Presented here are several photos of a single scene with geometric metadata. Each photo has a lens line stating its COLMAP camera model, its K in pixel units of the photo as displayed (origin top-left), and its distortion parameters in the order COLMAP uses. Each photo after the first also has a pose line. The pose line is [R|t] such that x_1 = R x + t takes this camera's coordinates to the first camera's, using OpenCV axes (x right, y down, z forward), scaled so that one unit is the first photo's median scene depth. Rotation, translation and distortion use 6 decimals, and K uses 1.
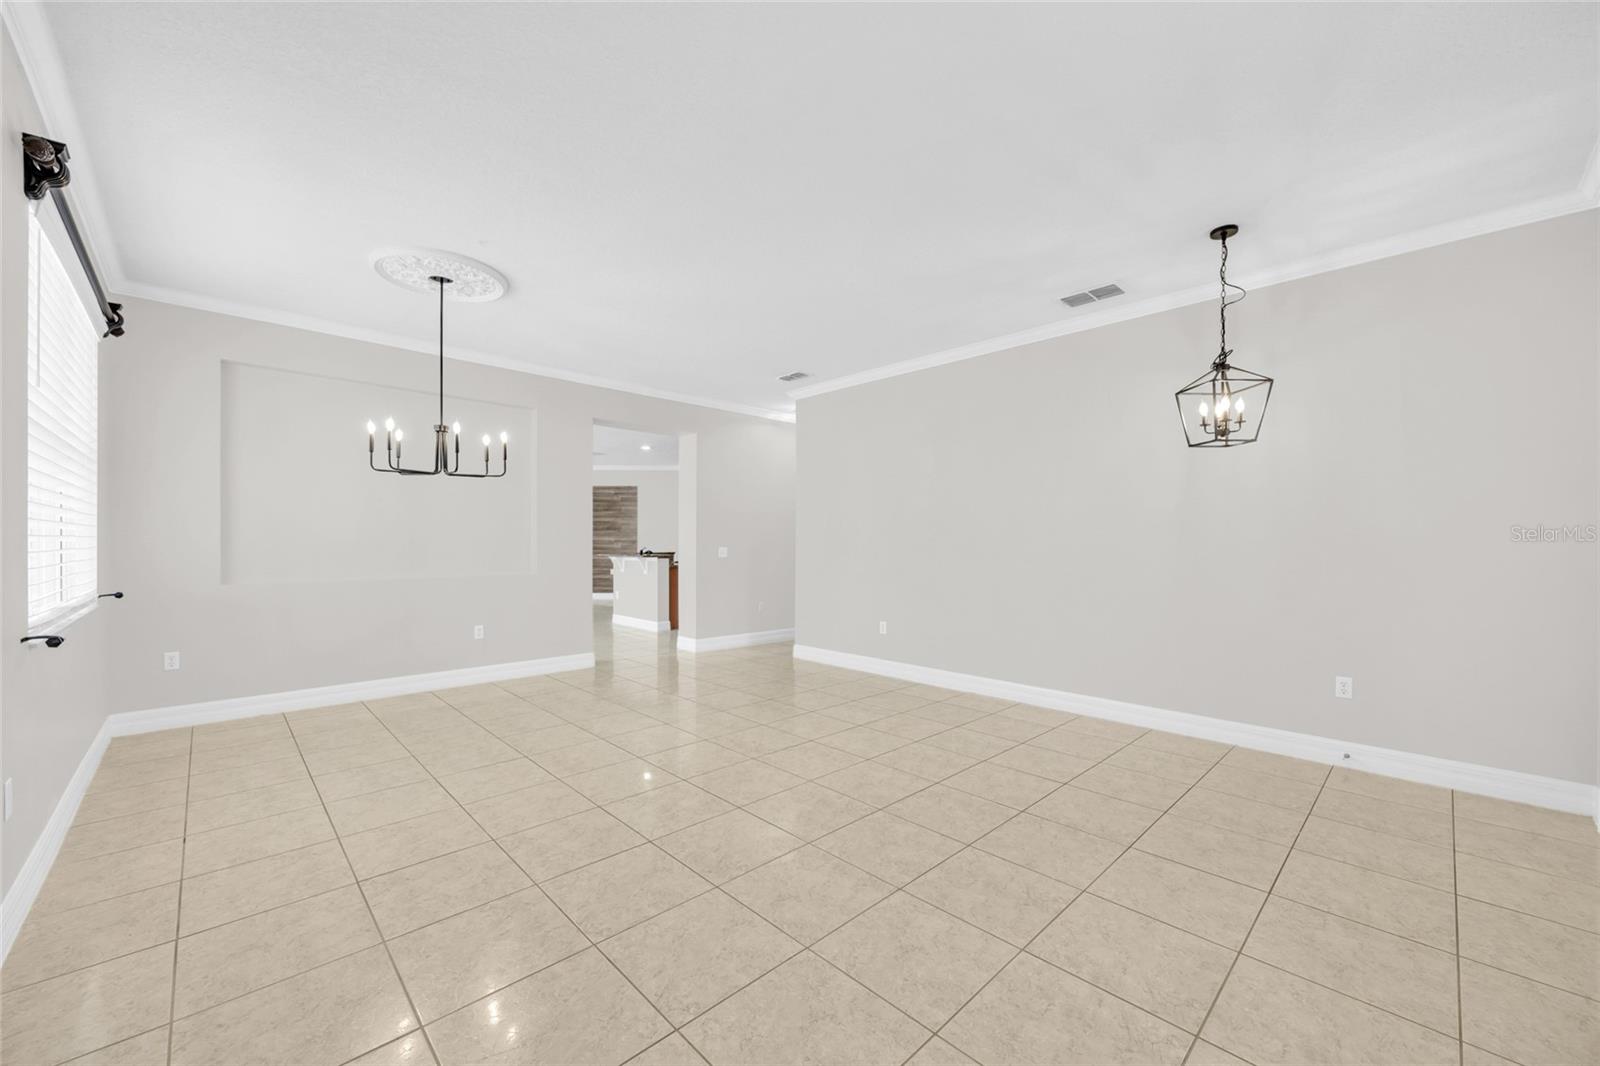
lens RADIAL K [[617.0, 0, 804.8], [0, 617.0, 536.3], [0, 0, 1]] dist [-0.002510, 0.000058]
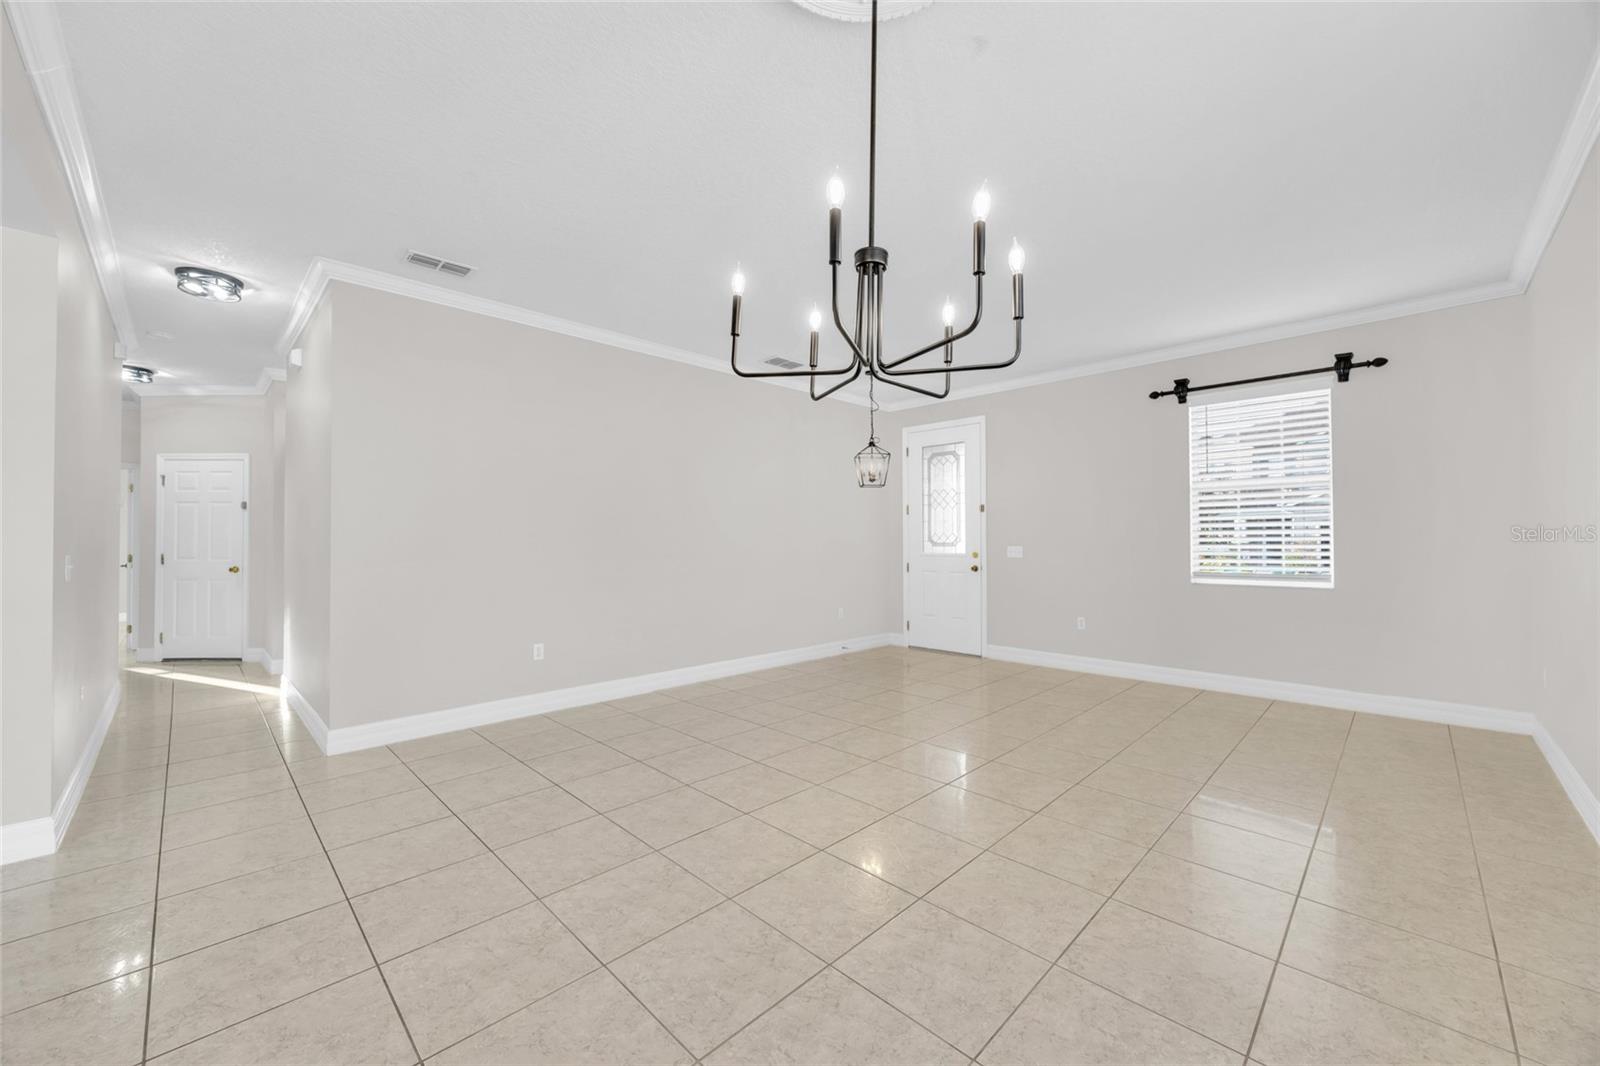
lens RADIAL K [[617.0, 0, 806.2], [0, 617.0, 534.0], [0, 0, 1]] dist [-0.002510, 0.000058]
pose [[-0.029776, 0.011407, 0.999492, -0.927276], [-0.010371, 0.999878, -0.011720, 0.013204], [-0.999503, -0.010715, -0.029654, 1.002180]]
